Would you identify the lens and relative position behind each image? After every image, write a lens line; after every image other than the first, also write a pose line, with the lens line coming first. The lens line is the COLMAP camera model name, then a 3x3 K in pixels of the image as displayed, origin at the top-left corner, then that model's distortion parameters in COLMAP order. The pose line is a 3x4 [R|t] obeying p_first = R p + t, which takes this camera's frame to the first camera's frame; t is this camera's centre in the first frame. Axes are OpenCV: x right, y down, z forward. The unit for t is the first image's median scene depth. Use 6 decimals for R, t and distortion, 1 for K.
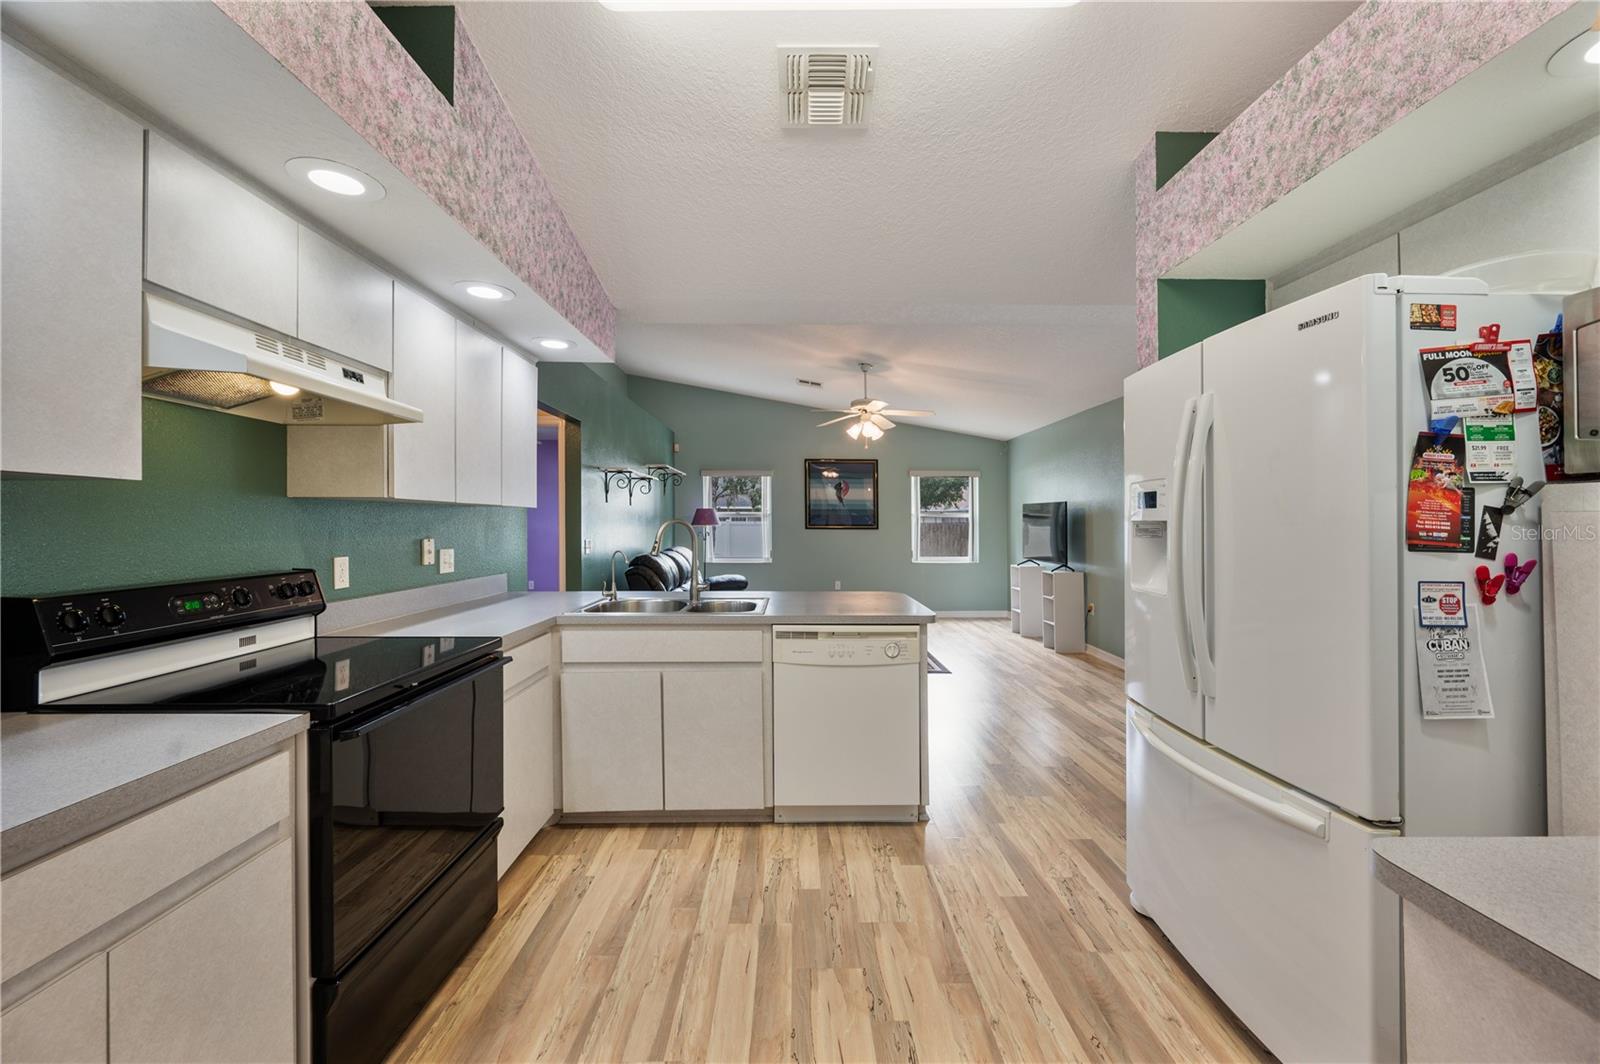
lens RADIAL K [[604.5, 0, 795.1], [0, 604.5, 523.6], [0, 0, 1]] dist [0.000083, 0.000018]
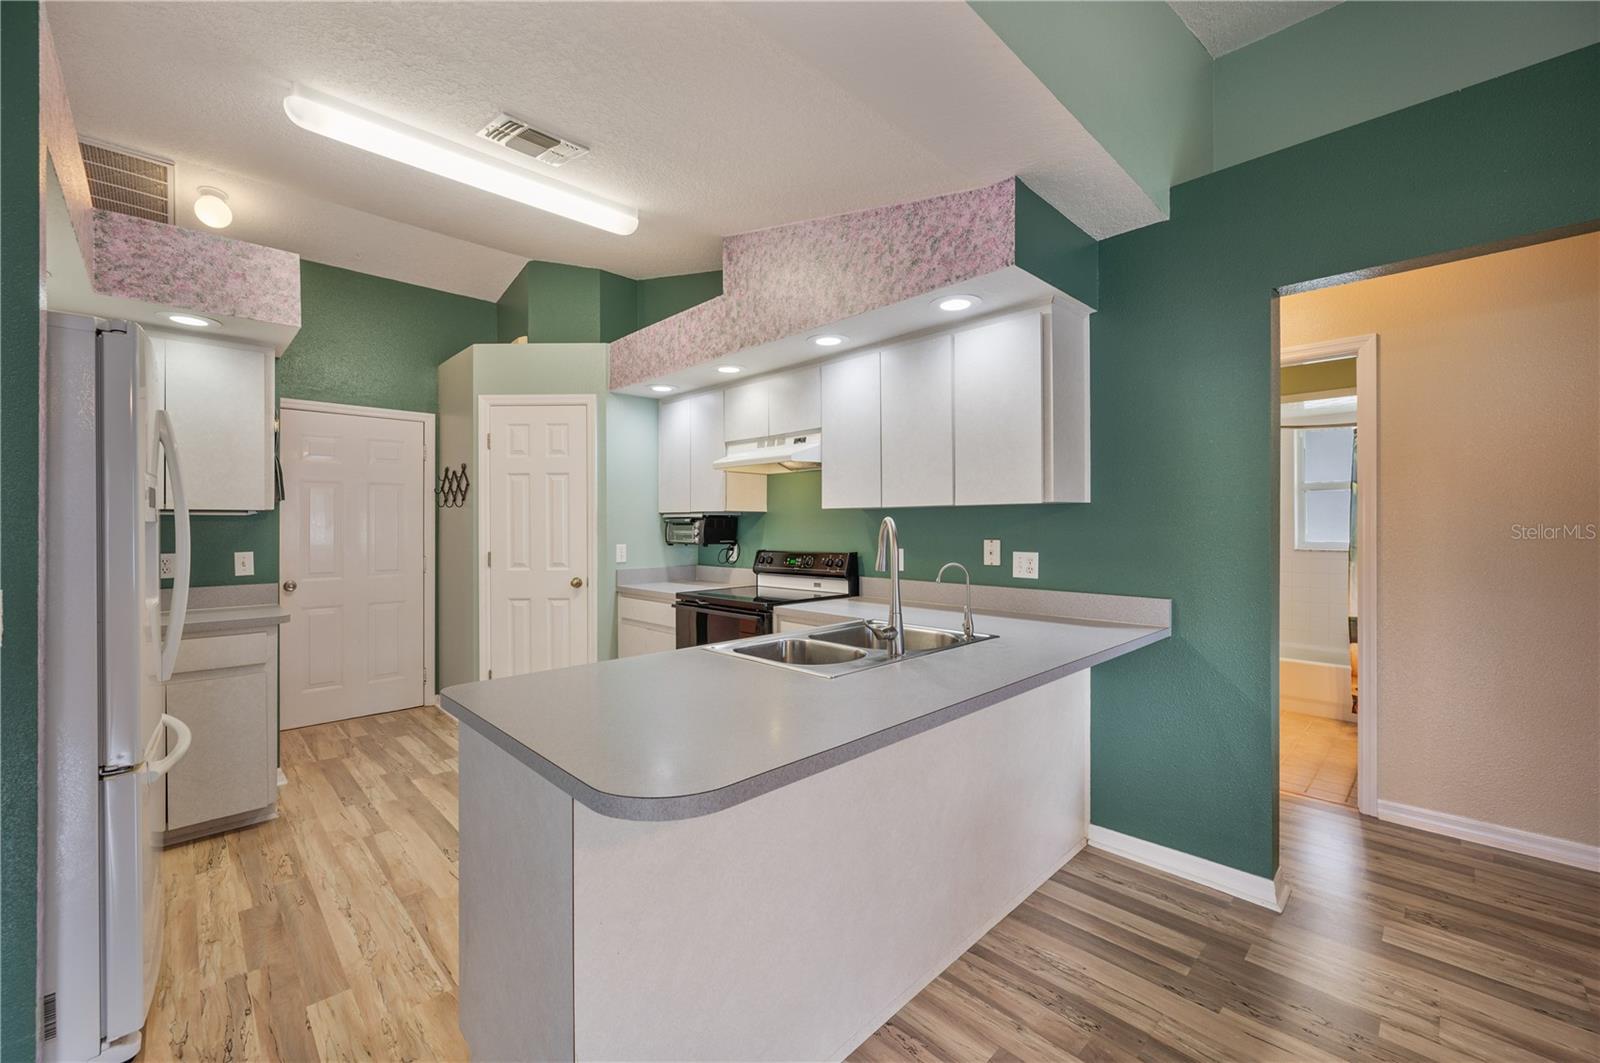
lens RADIAL K [[644.6, 0, 790.4], [0, 644.6, 524.5], [0, 0, 1]] dist [0.000934, 0.000114]
pose [[-0.716700, 0.002207, -0.697379, 0.594141], [0.002534, 0.999997, 0.000560, -0.003299], [0.697377, -0.001366, -0.716703, 2.331139]]
